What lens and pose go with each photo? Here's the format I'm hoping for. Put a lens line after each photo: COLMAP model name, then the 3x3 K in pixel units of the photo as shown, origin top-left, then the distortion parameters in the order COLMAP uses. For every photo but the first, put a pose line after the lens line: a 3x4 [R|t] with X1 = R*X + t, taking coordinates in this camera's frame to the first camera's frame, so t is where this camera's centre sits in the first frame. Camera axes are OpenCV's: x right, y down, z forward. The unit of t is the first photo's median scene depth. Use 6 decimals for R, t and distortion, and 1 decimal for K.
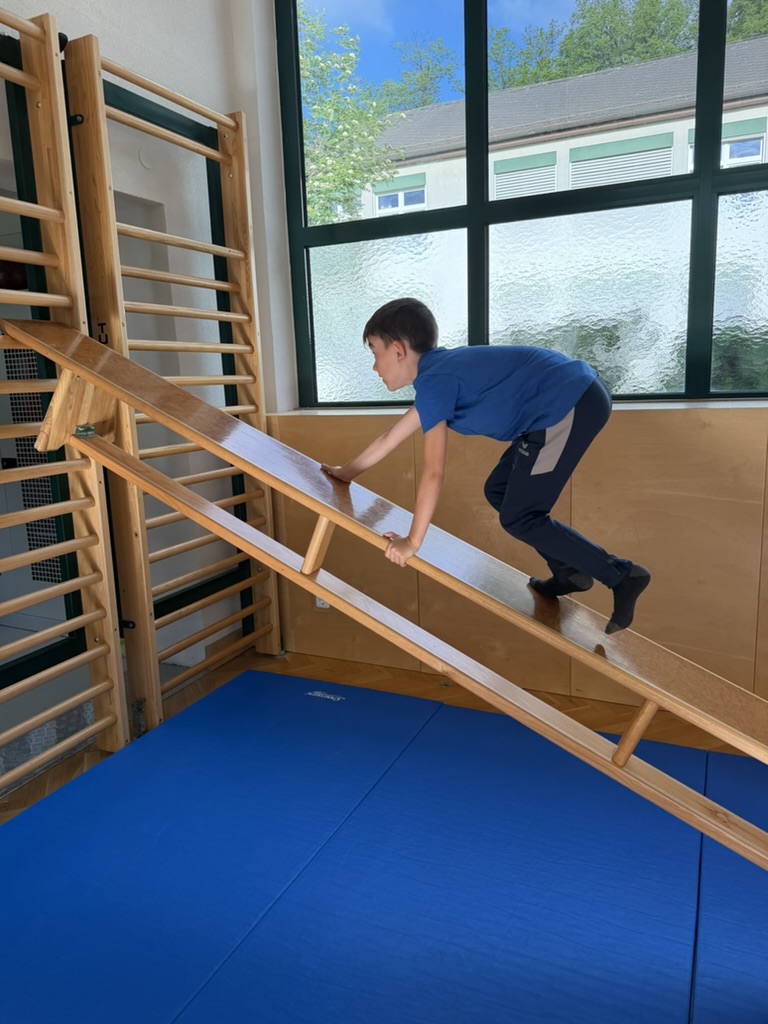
lens RADIAL K [[727.9, 0, 395.1], [0, 727.9, 507.7], [0, 0, 1]] dist [0.078254, -0.051677]
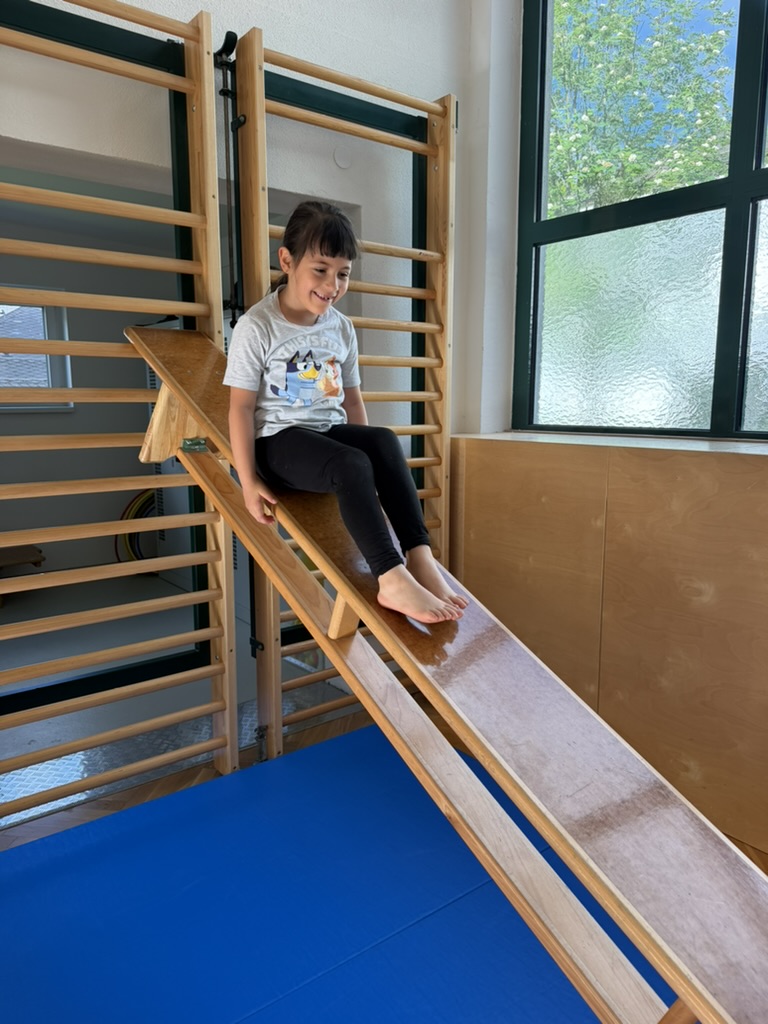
lens RADIAL K [[727.9, 0, 375.0], [0, 727.9, 520.4], [0, 0, 1]] dist [0.078254, -0.051677]
pose [[0.889218, 0.113187, -0.443261, 0.159397], [-0.114180, 0.993157, 0.024549, -0.040315], [0.443006, 0.028783, 0.896056, 0.180548]]
